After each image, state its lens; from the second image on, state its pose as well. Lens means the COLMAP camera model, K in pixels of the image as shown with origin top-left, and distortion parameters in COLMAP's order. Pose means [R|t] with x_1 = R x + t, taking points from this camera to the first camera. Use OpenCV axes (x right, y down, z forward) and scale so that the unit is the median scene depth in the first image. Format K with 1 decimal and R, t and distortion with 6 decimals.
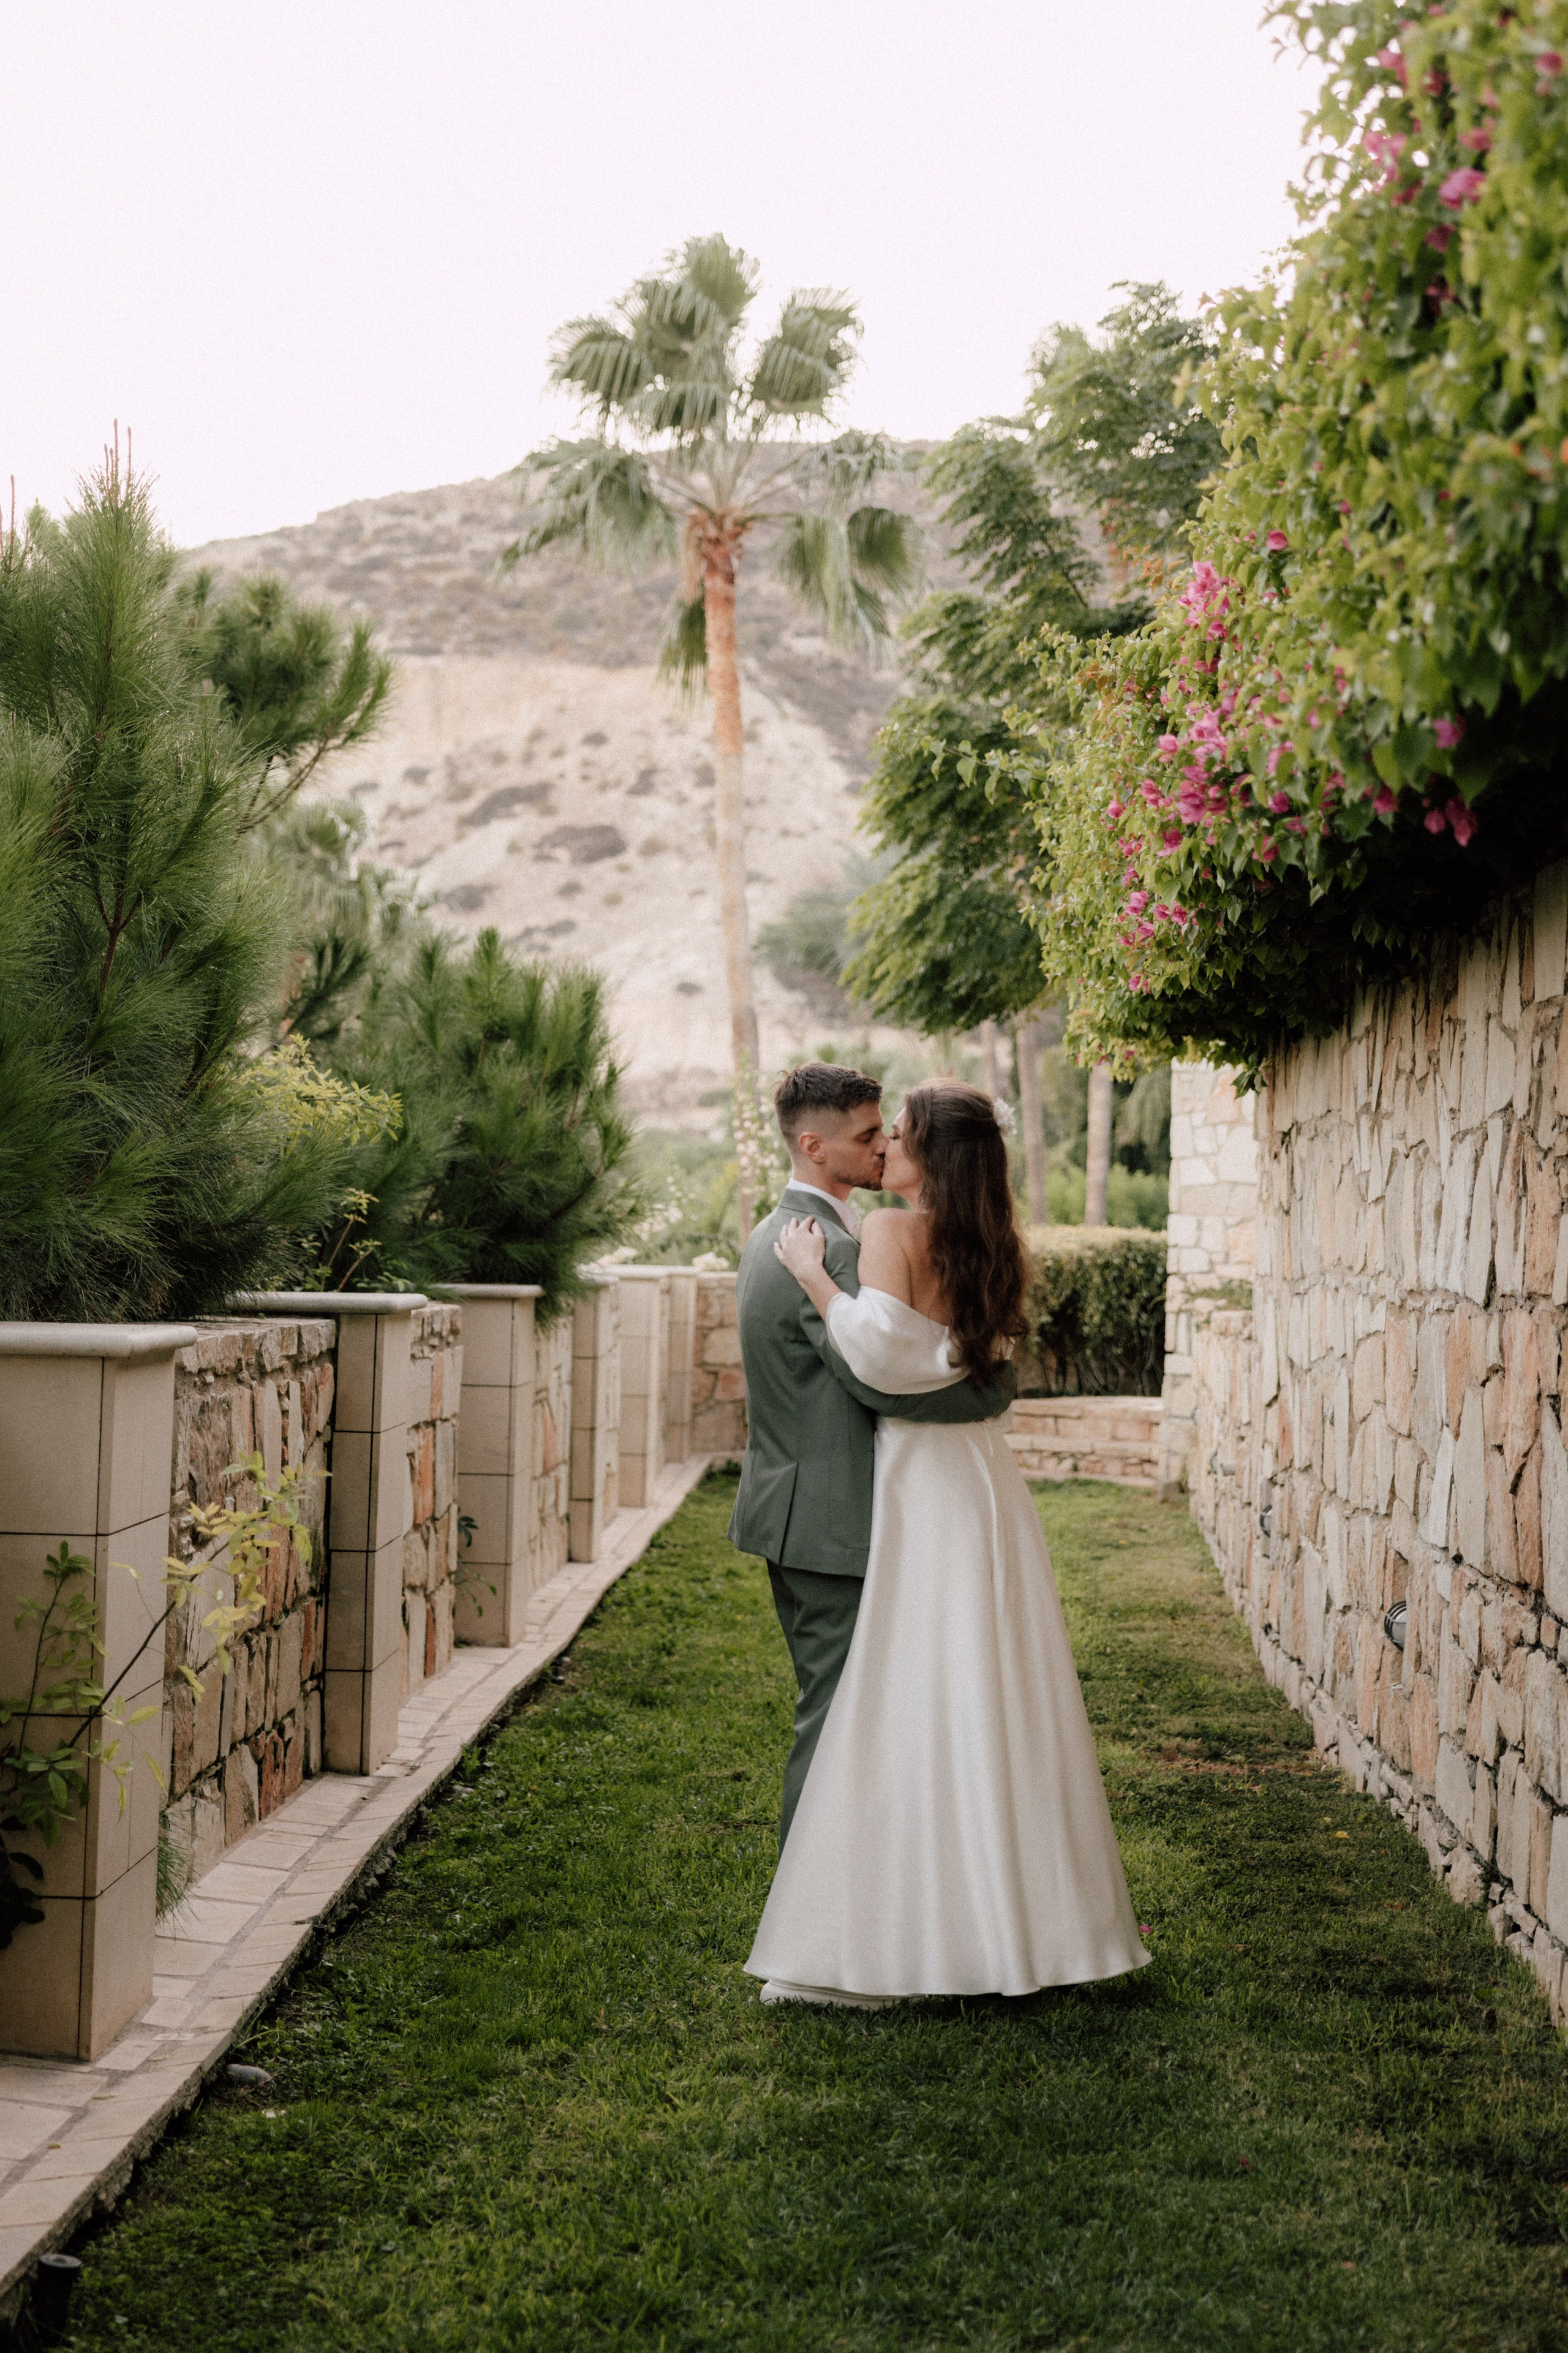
lens RADIAL K [[4095.5, 0, 786.5], [0, 4095.5, 1143.4], [0, 0, 1]] dist [0.040086, -0.046451]
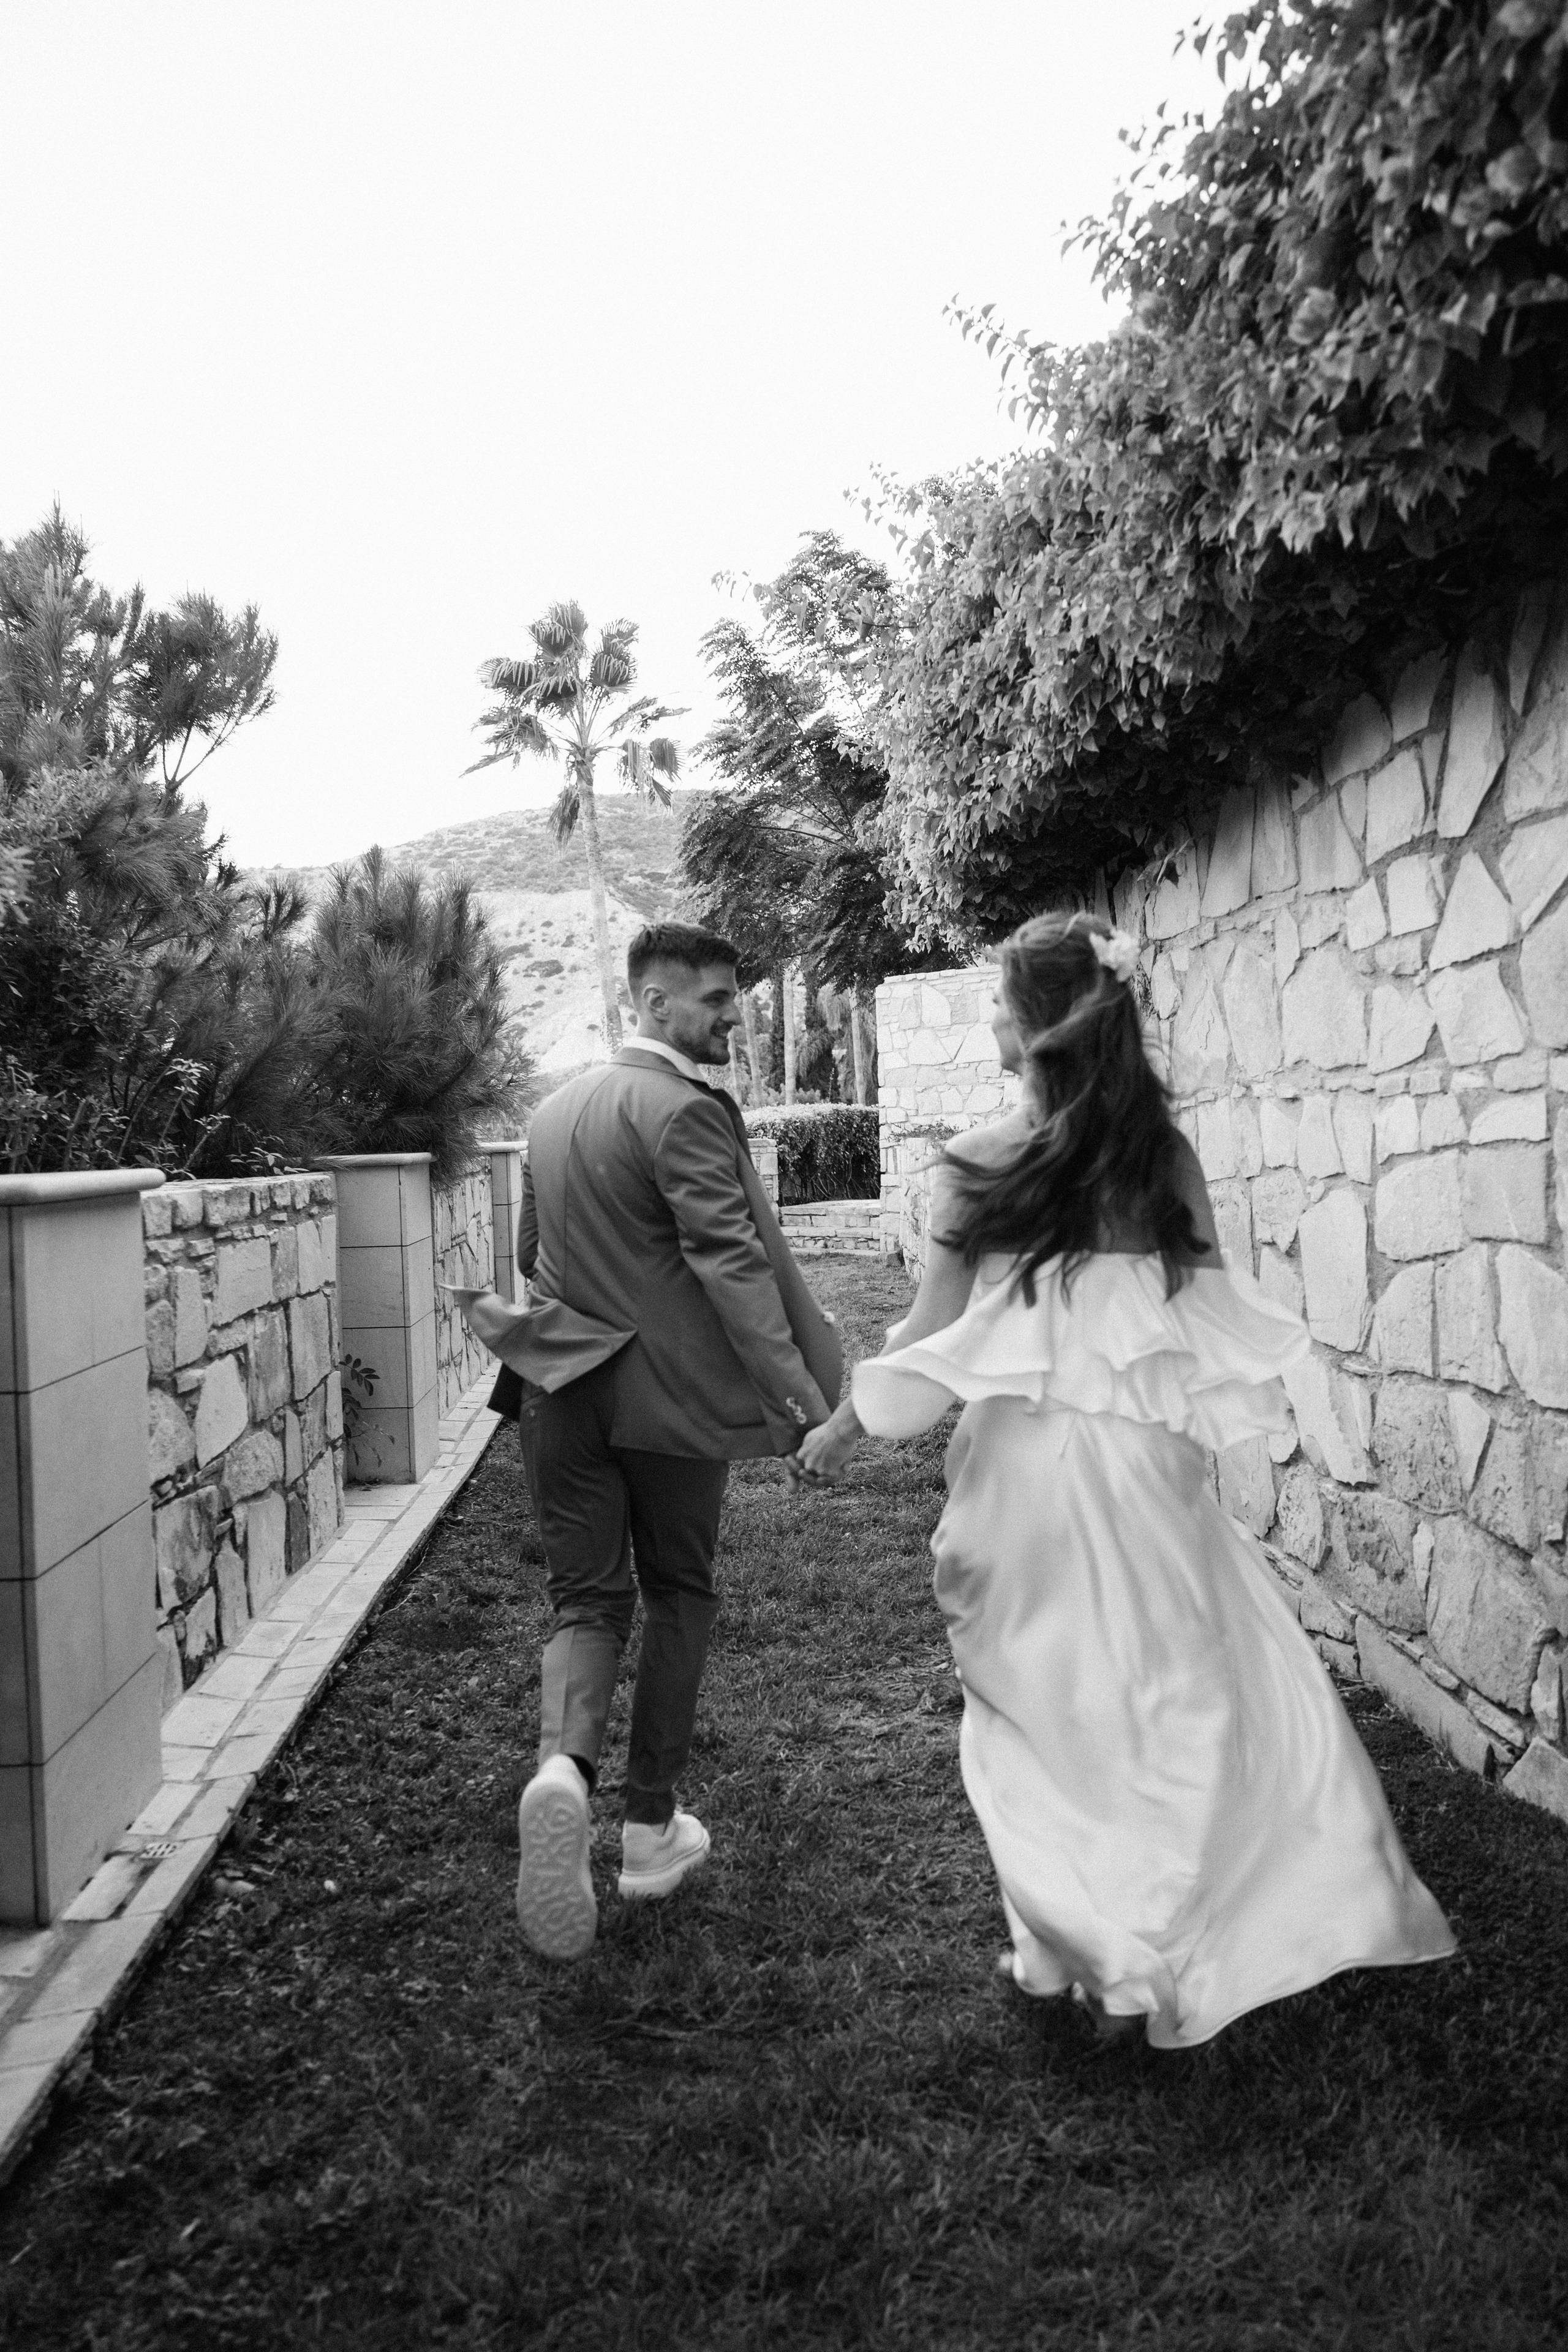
lens RADIAL K [[1690.3, 0, 692.4], [0, 1690.3, 1175.7], [0, 0, 1]] dist [-0.004799, -0.001428]
pose [[0.997780, -0.060031, 0.028834, -0.001980], [0.058507, 0.996979, 0.051078, 0.023084], [-0.031814, -0.049278, 0.998278, 0.570239]]
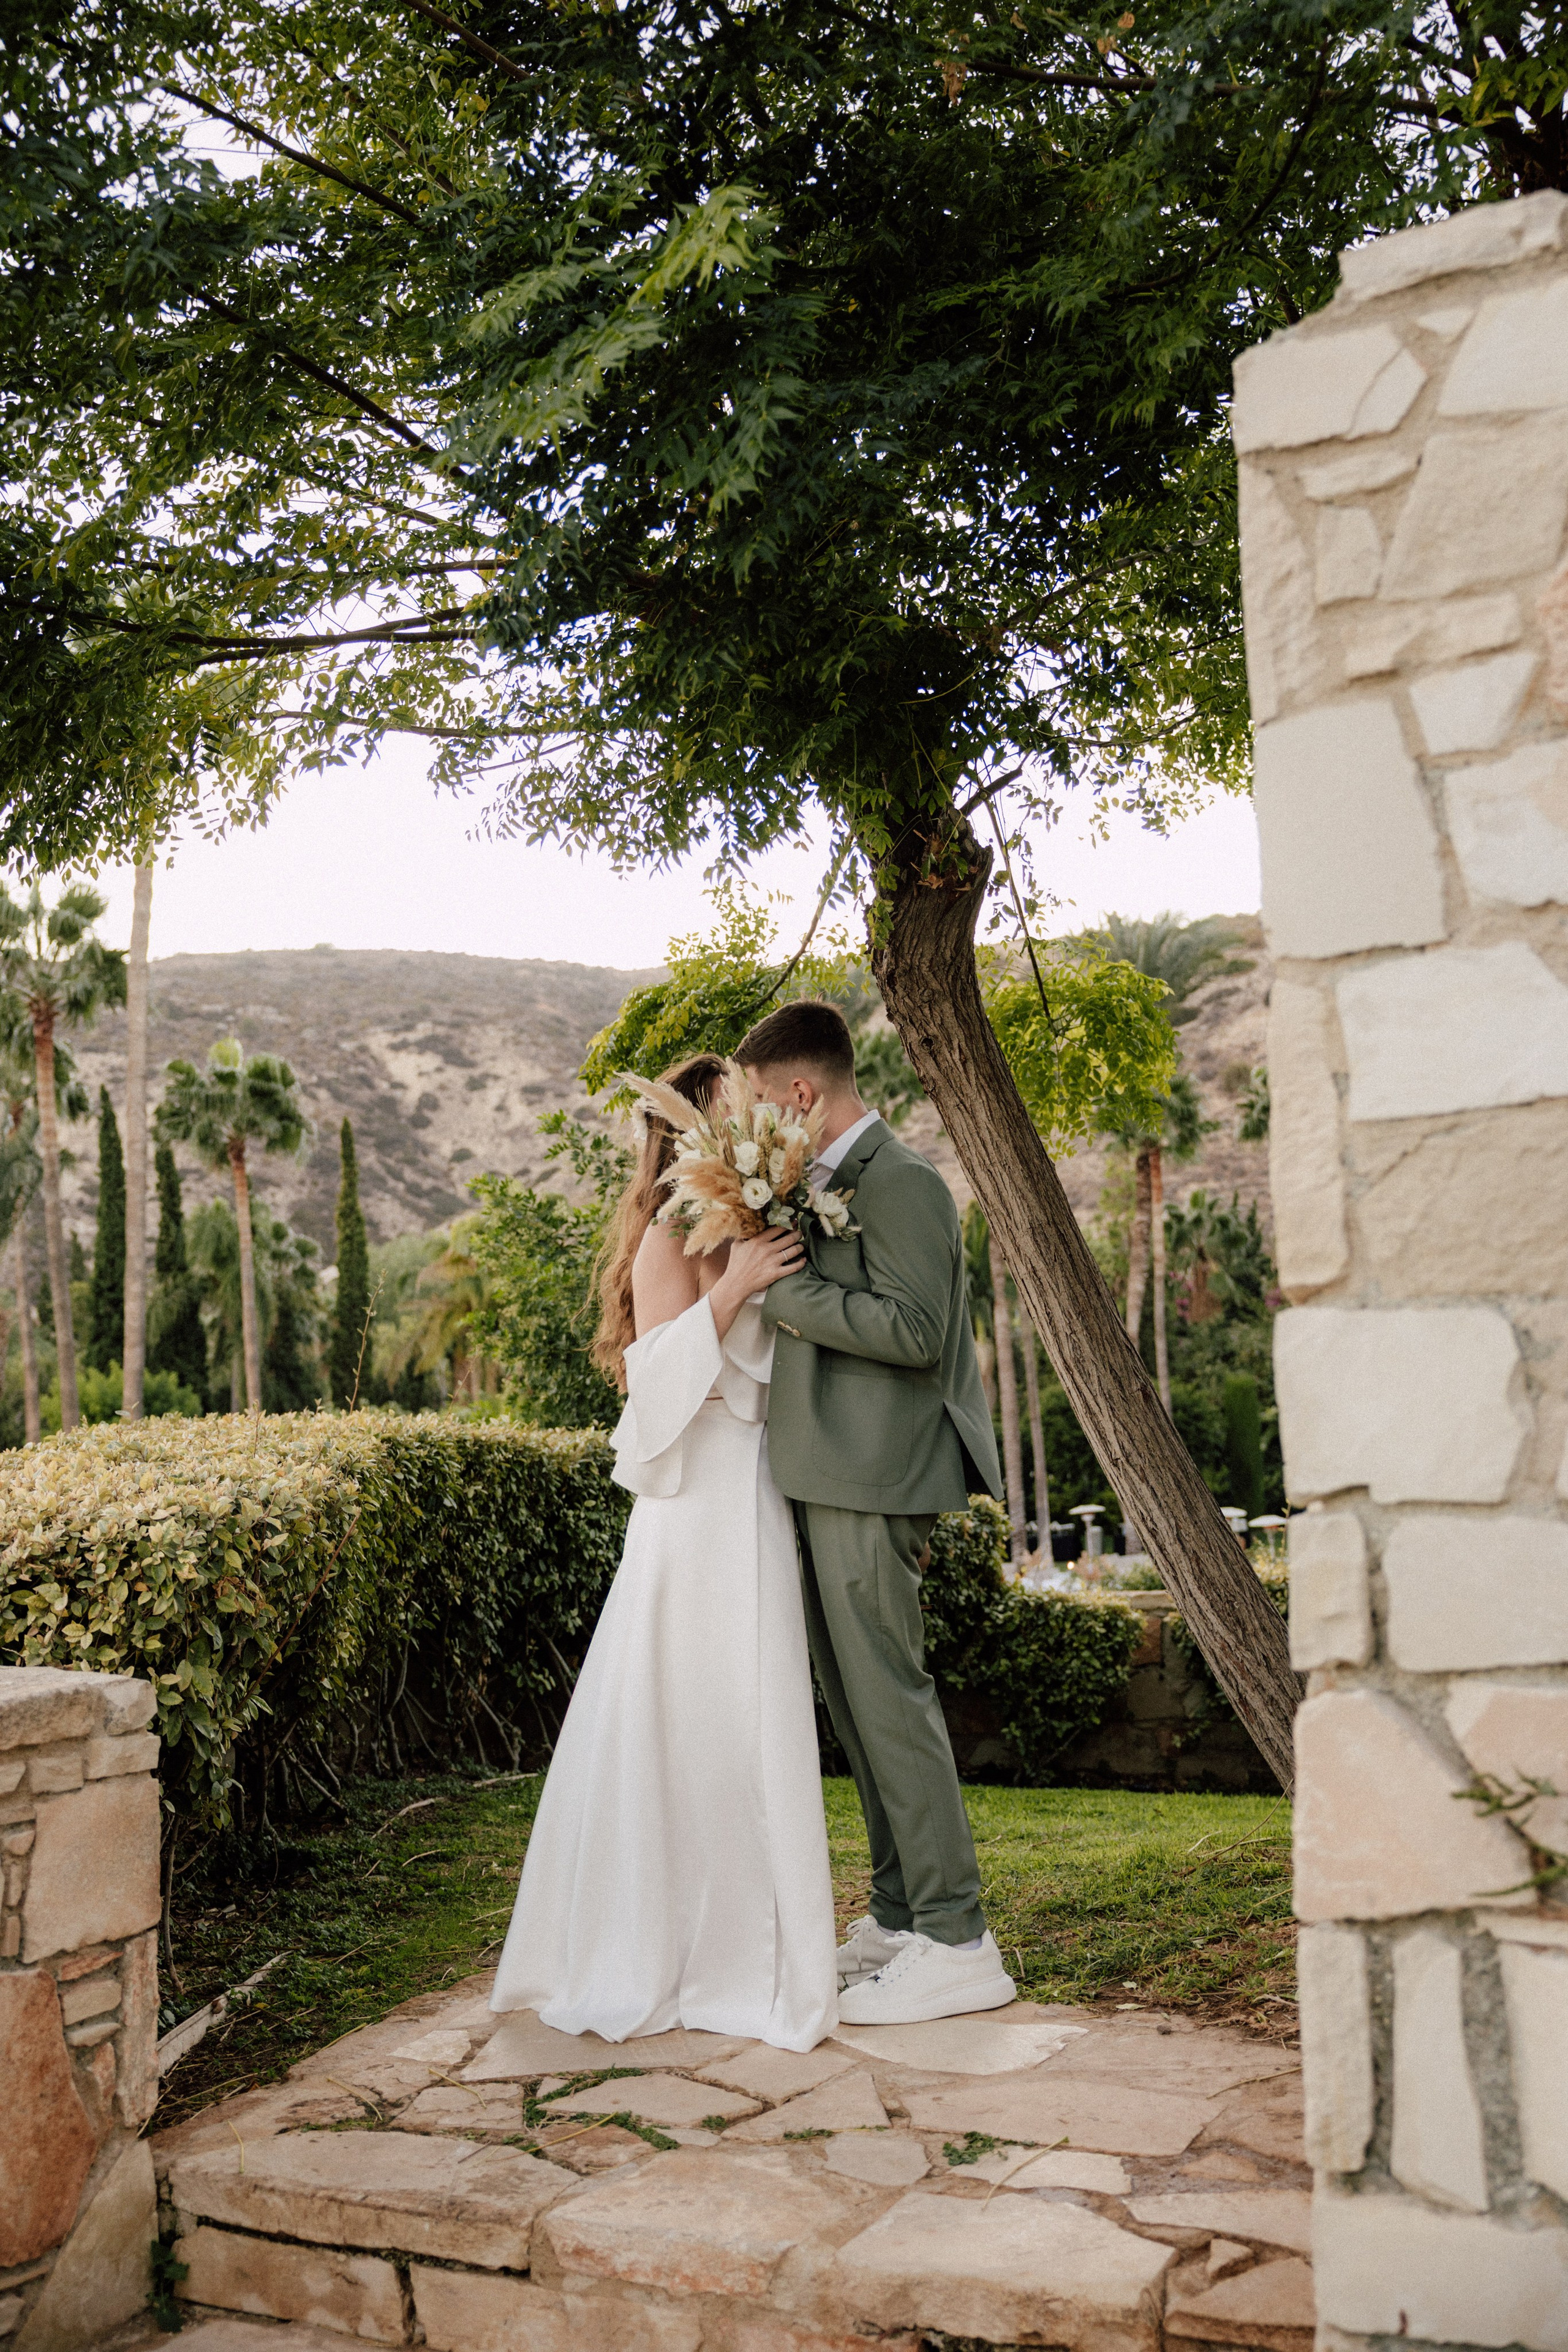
lens RADIAL K [[2270.1, 0, 784.0], [0, 2270.1, 1176.0], [0, 0, 1]] dist [-0.021851, 0.006567]
pose [[0.929915, -0.008829, 0.367668, 0.071909], [0.037816, 0.996708, -0.071712, 0.030530], [-0.365825, 0.080590, 0.927188, 1.569155]]
